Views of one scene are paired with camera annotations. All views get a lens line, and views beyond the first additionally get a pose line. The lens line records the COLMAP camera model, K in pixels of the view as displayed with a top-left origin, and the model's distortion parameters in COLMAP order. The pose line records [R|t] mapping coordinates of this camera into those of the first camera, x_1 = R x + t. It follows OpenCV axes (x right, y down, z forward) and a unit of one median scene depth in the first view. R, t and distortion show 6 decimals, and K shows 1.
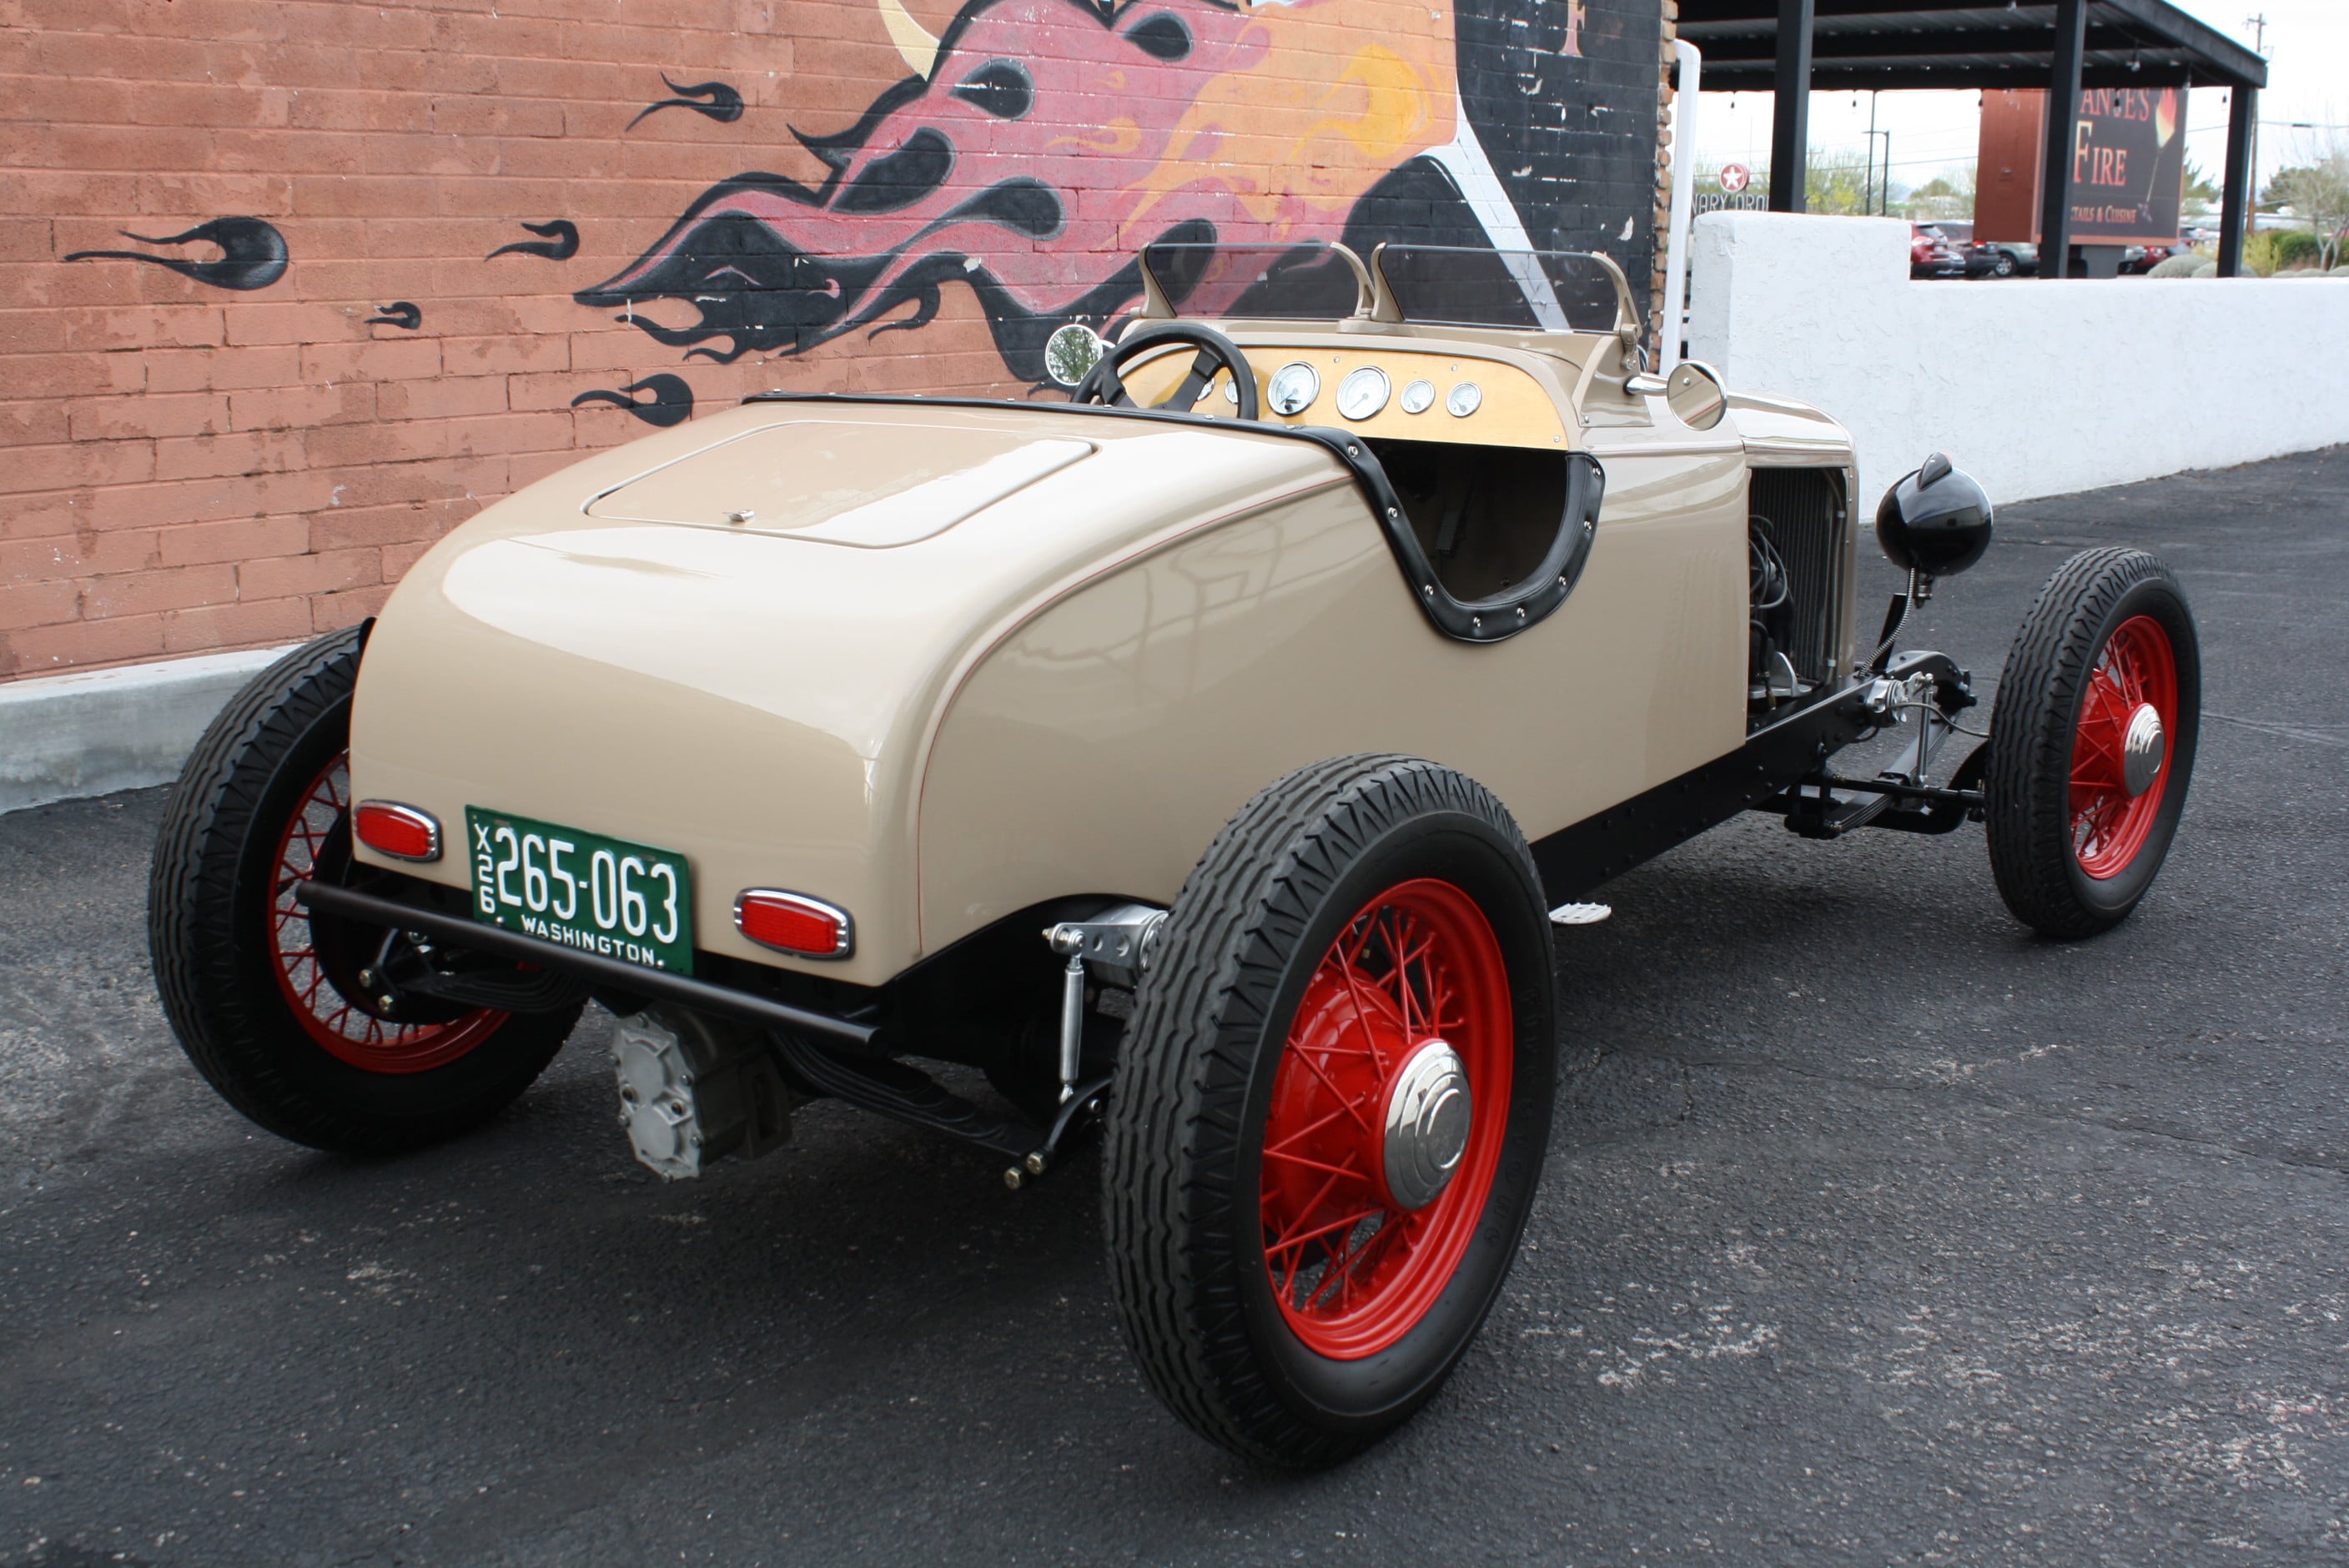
lens RADIAL K [[2597.9, 0, 1194.4], [0, 2597.9, 787.5], [0, 0, 1]] dist [-0.121686, 0.161042]
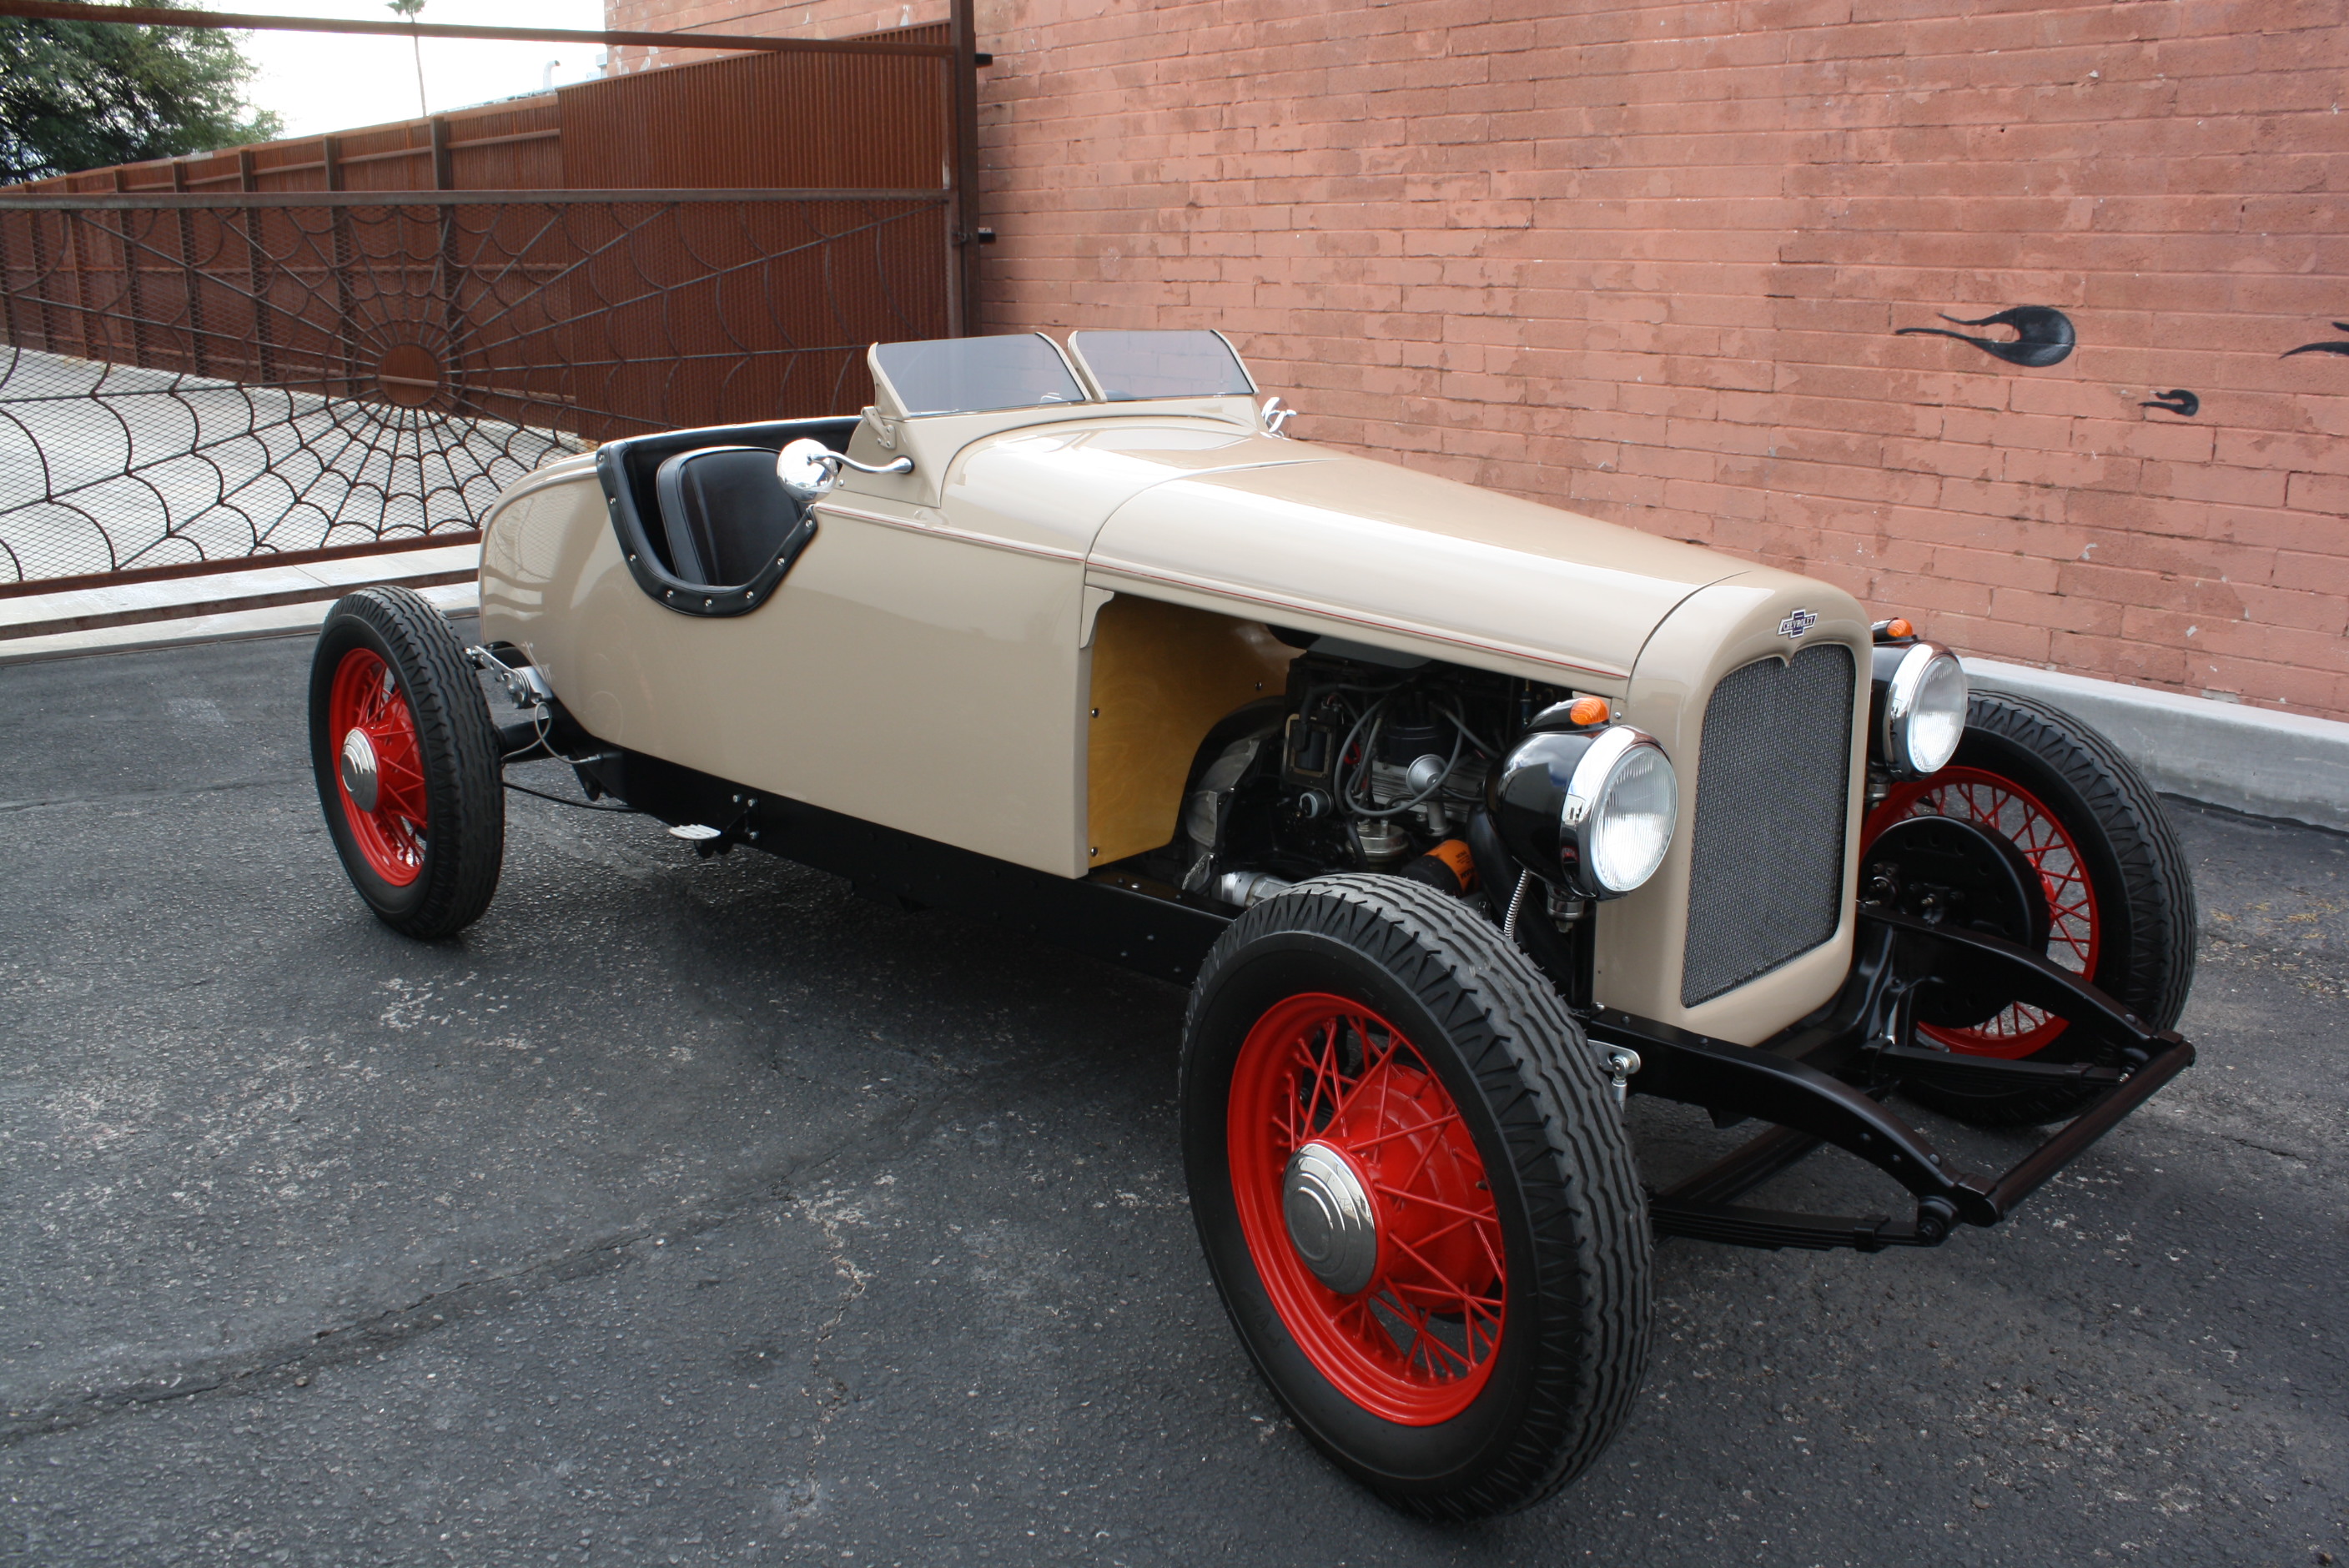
lens RADIAL K [[1975.9, 0, 1200.4], [0, 1975.9, 792.5], [0, 0, 1]] dist [-0.169140, 0.150353]
pose [[-0.165638, 0.248783, -0.954291, 0.605775], [-0.213594, 0.935639, 0.280994, -0.176768], [0.962778, 0.250374, -0.101839, 0.765237]]
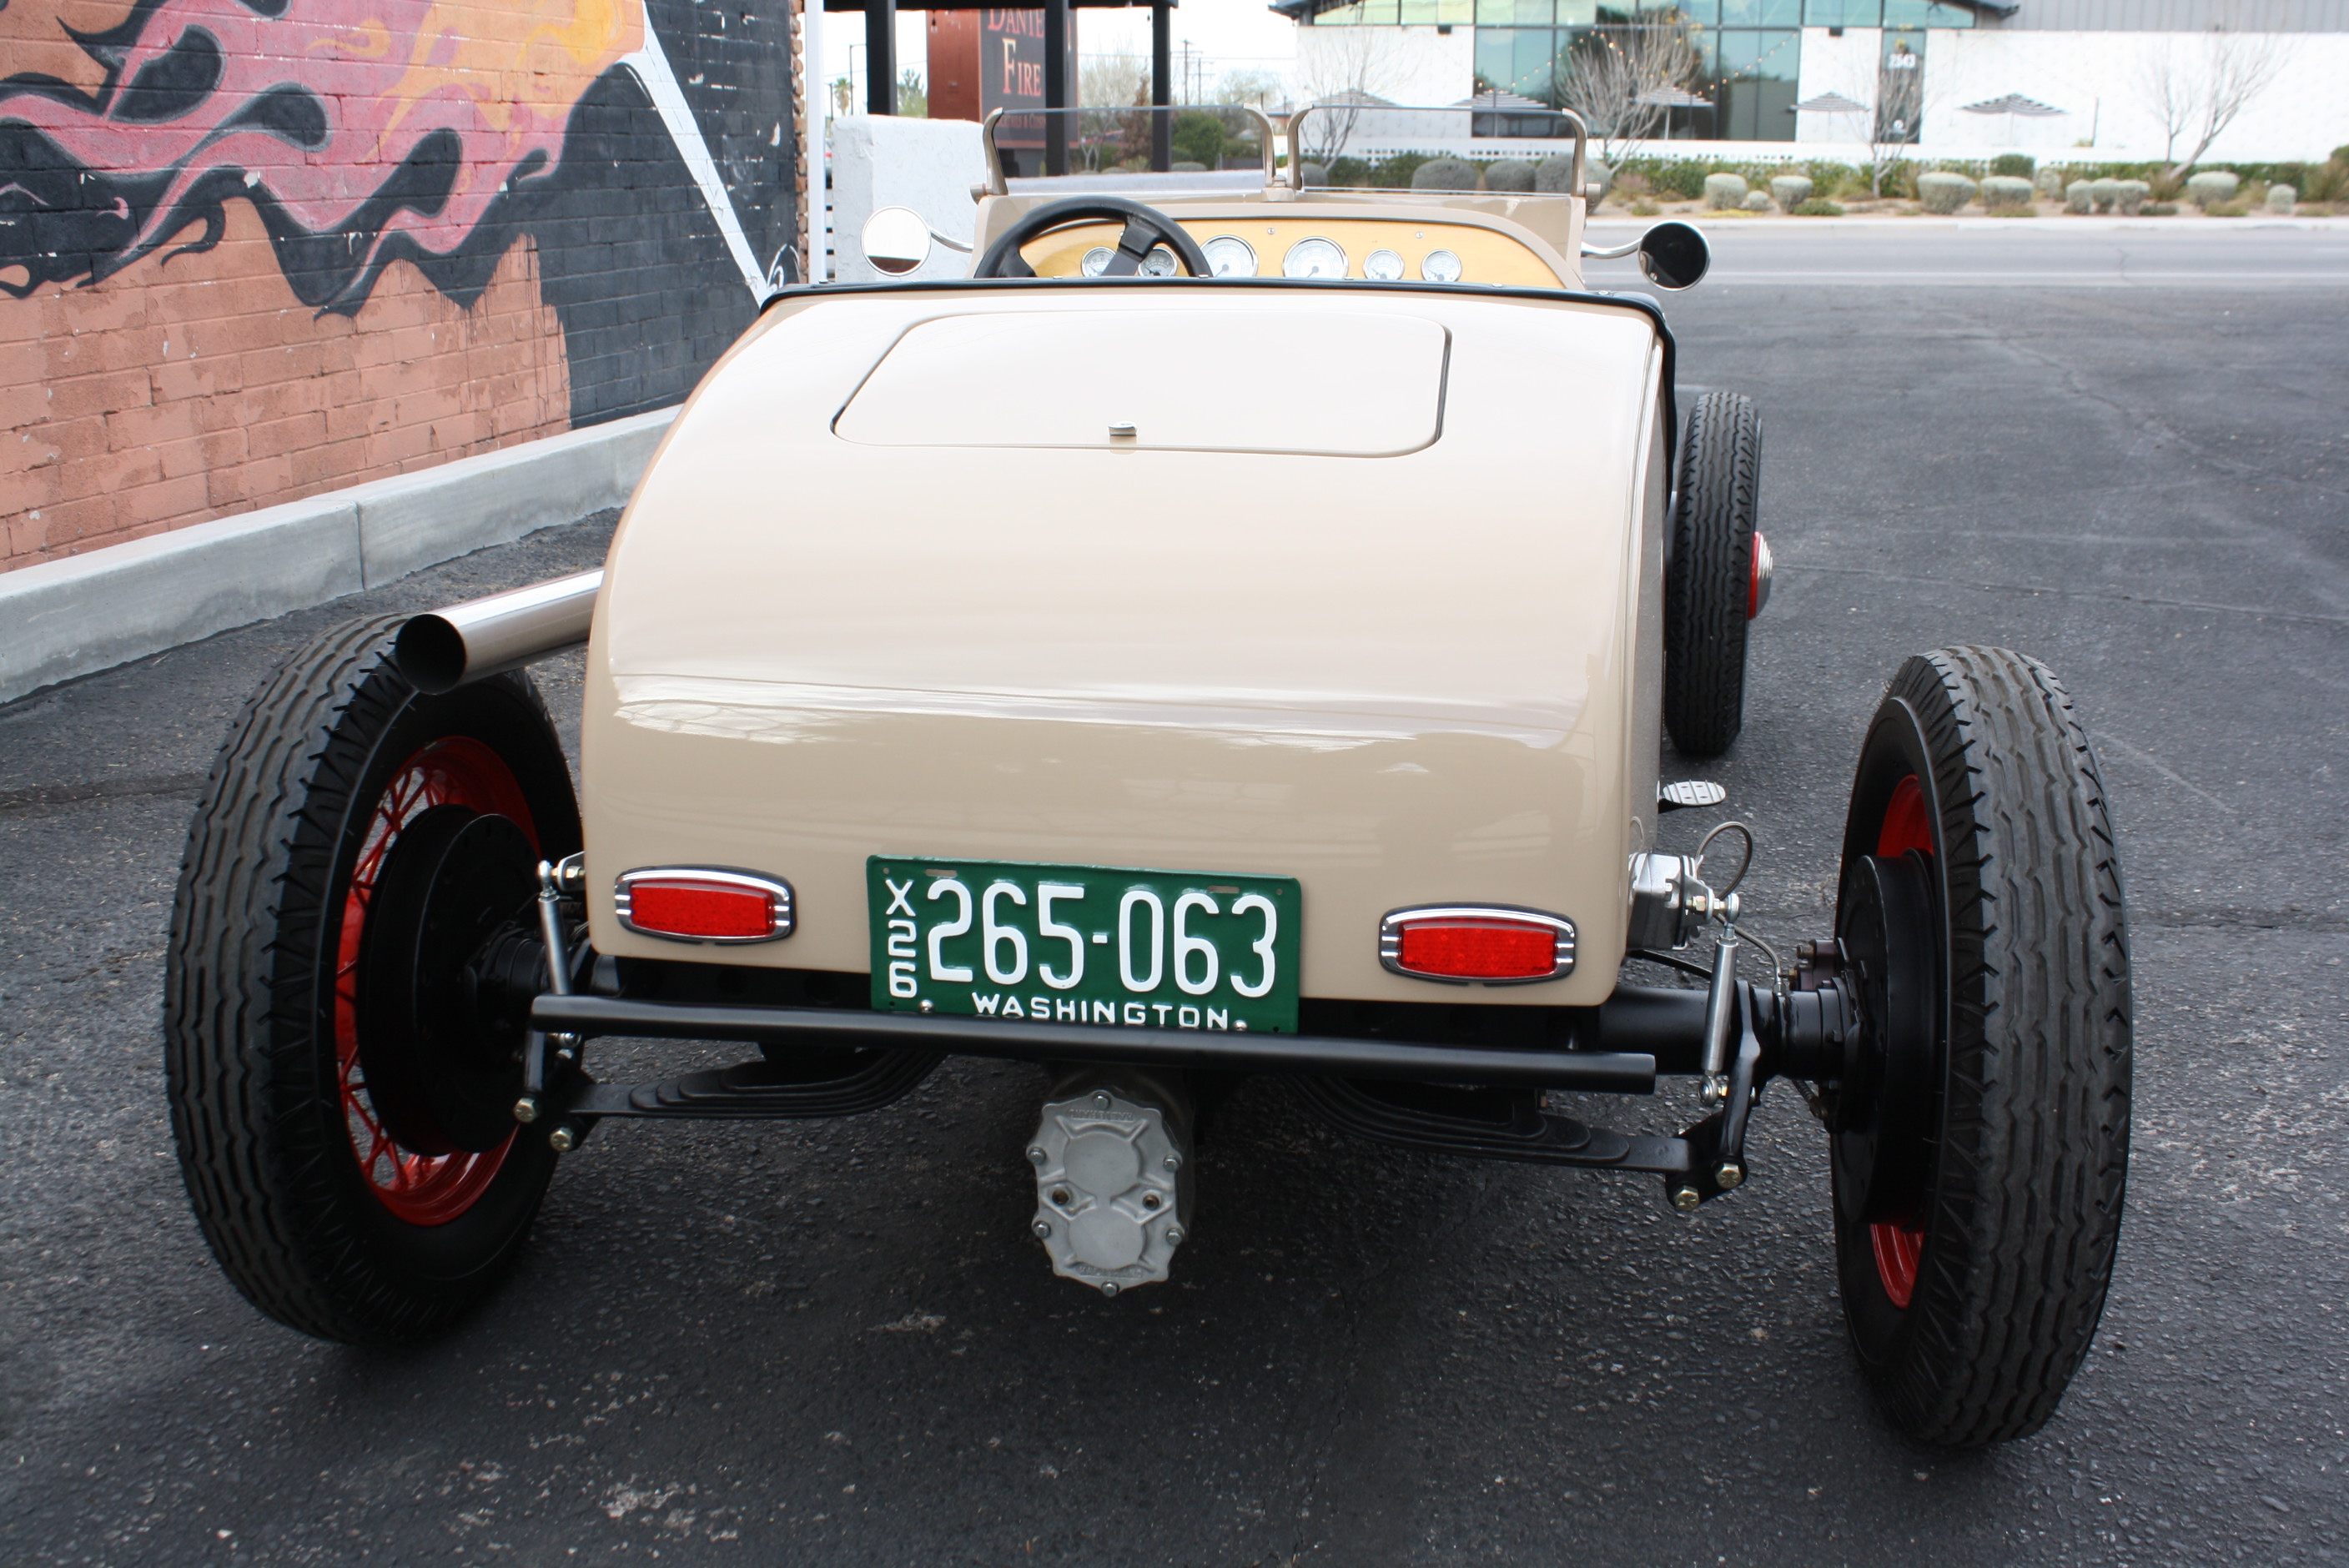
lens RADIAL K [[2303.1, 0, 1189.6], [0, 2303.1, 781.9], [0, 0, 1]] dist [-0.148446, 0.170027]
pose [[0.886097, -0.134915, 0.443429, -0.225612], [0.109871, 0.990571, 0.081832, -0.026160], [-0.450288, -0.023791, 0.892566, 0.181261]]
